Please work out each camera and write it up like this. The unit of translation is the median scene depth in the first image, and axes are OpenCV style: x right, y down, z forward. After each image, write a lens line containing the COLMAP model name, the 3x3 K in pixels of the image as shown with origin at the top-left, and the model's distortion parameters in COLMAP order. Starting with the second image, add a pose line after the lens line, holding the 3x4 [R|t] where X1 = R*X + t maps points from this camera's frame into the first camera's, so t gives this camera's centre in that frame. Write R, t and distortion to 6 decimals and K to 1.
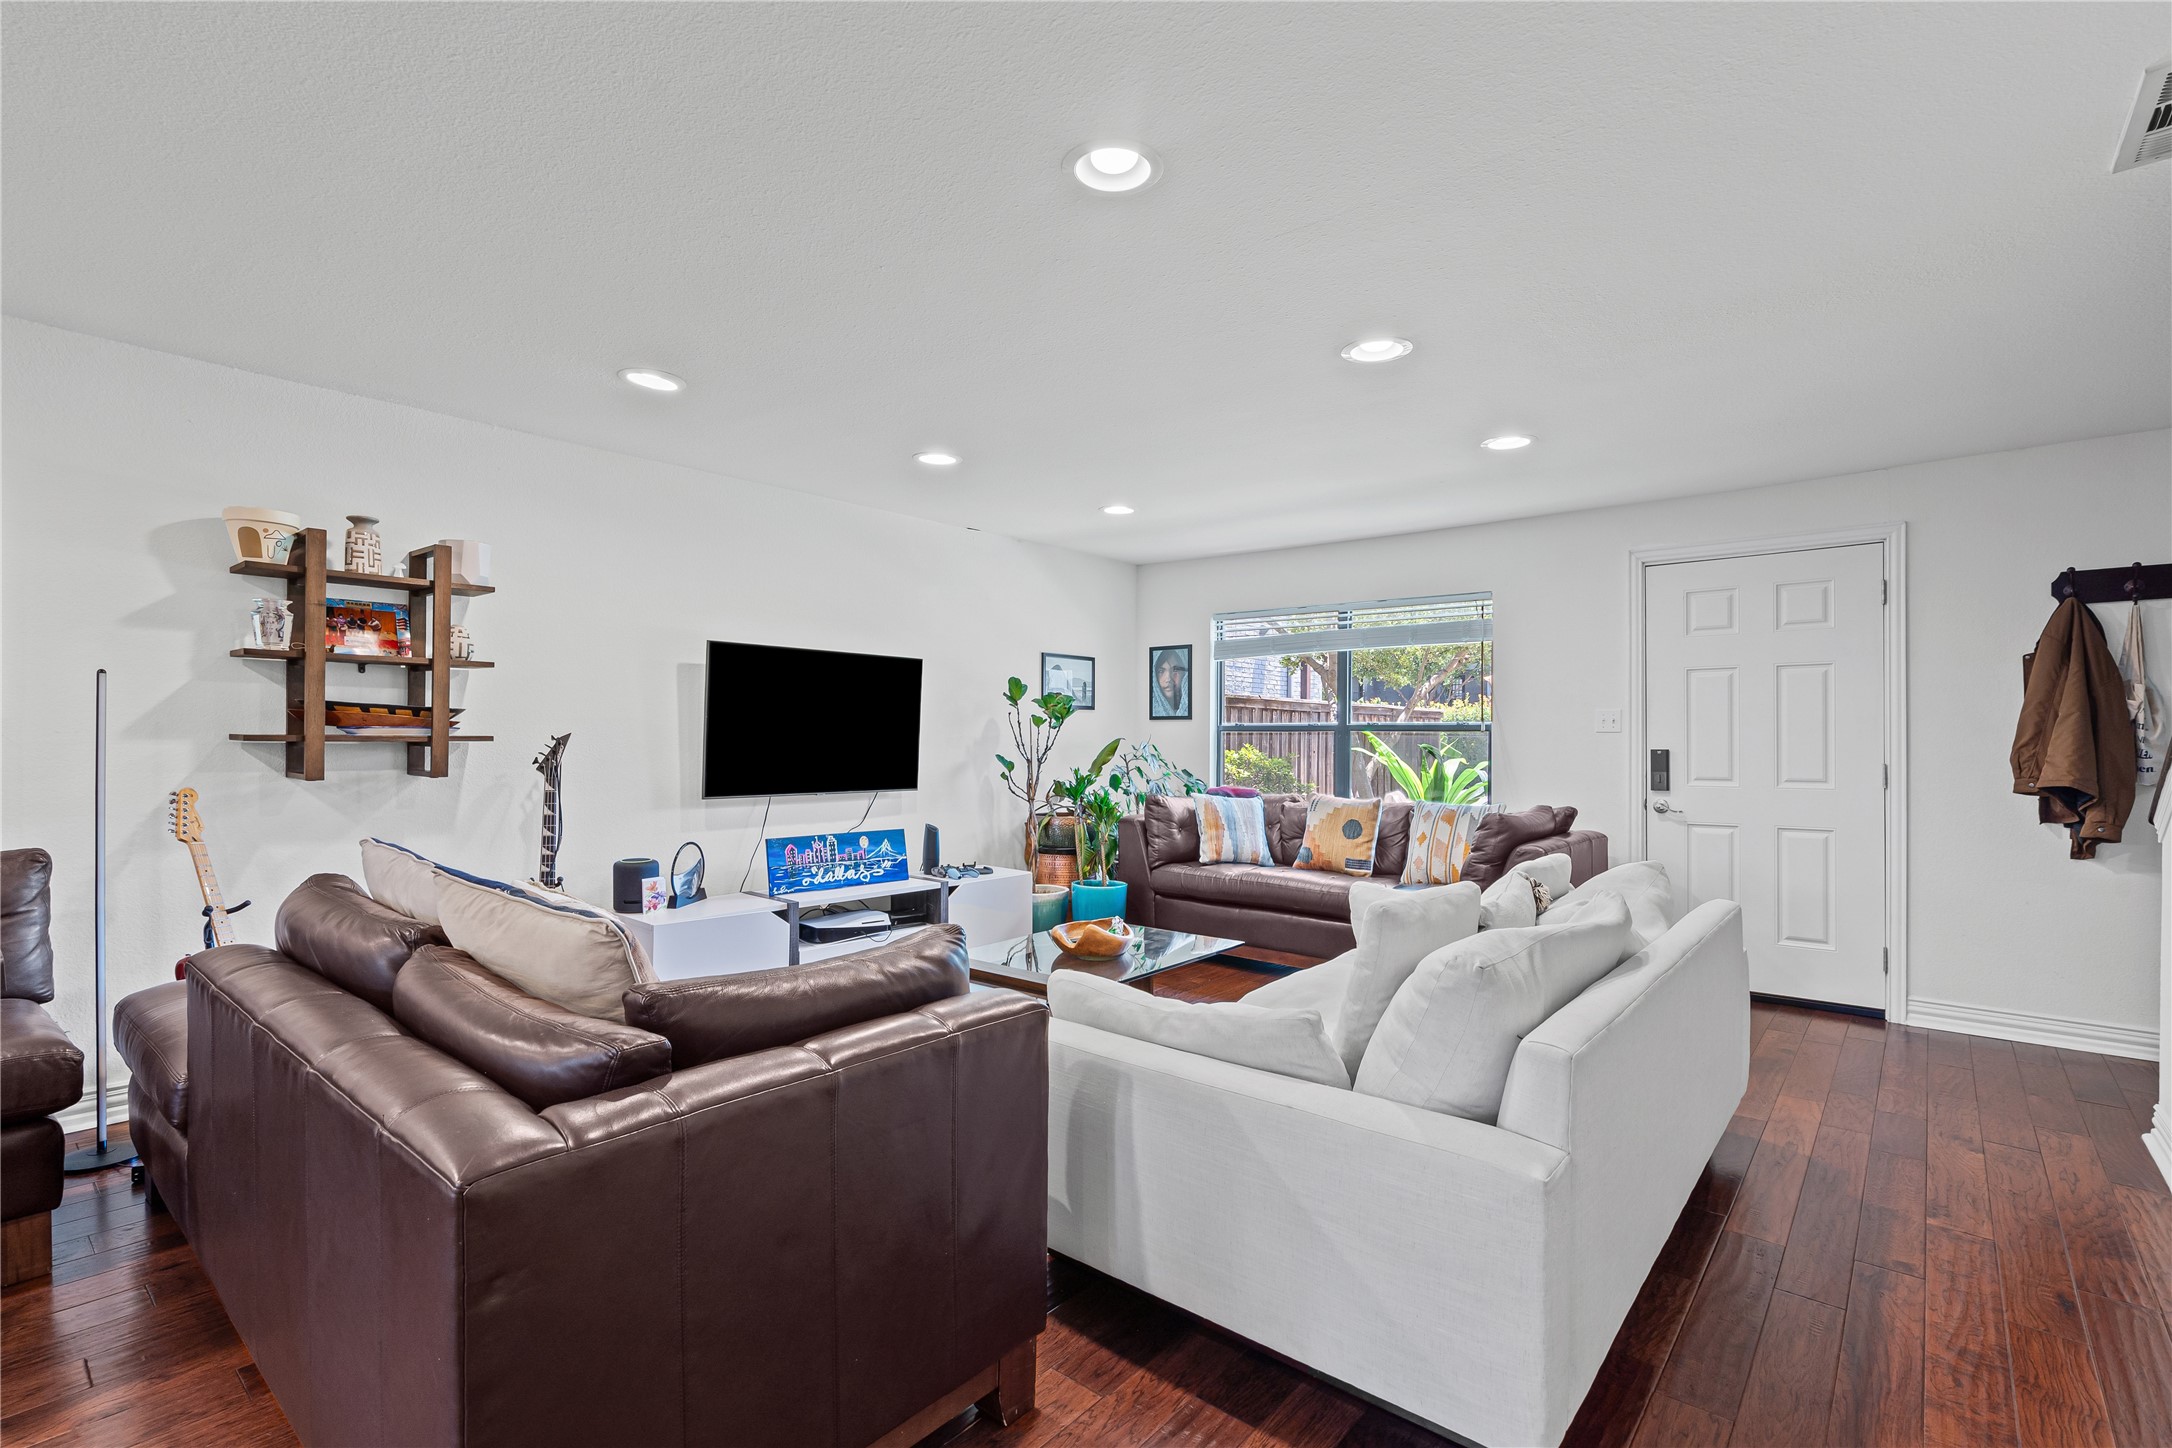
lens RADIAL K [[1008.2, 0, 1086.0], [0, 1008.2, 724.0], [0, 0, 1]] dist [-0.000780, 0.000207]
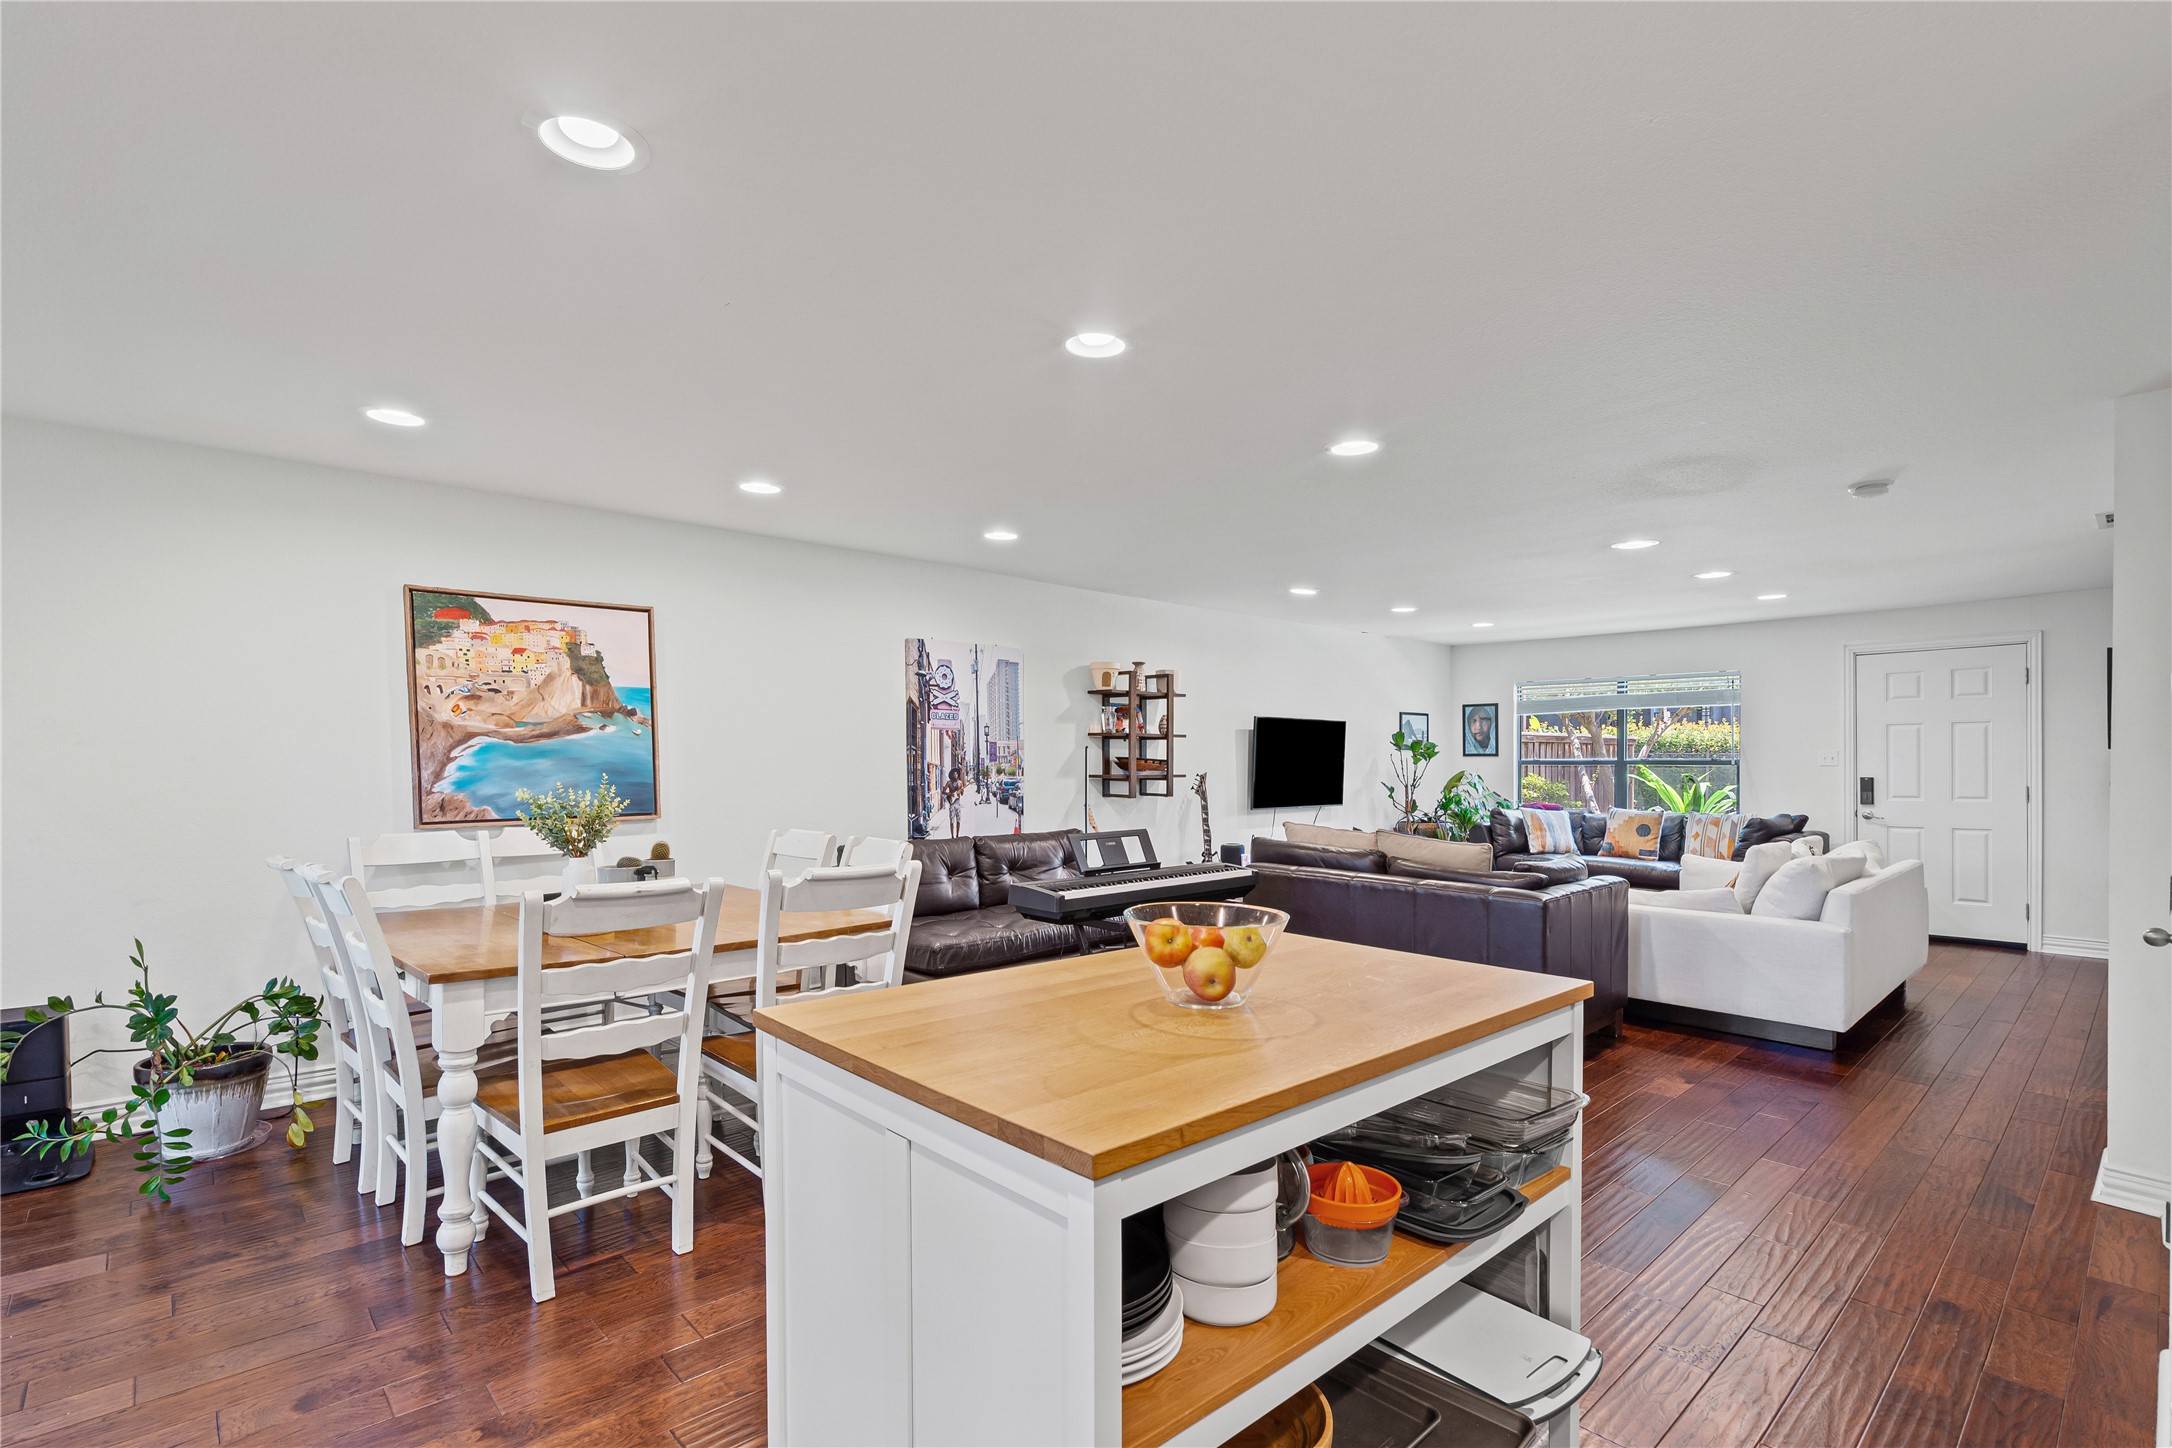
lens RADIAL K [[1002.1, 0, 1078.6], [0, 1002.1, 761.2], [0, 0, 1]] dist [0.003531, 0.000168]
pose [[0.991705, -0.007359, -0.128322, -0.397239], [0.009070, 0.999877, 0.012756, -0.027709], [0.128212, -0.013814, 0.991651, -0.626044]]
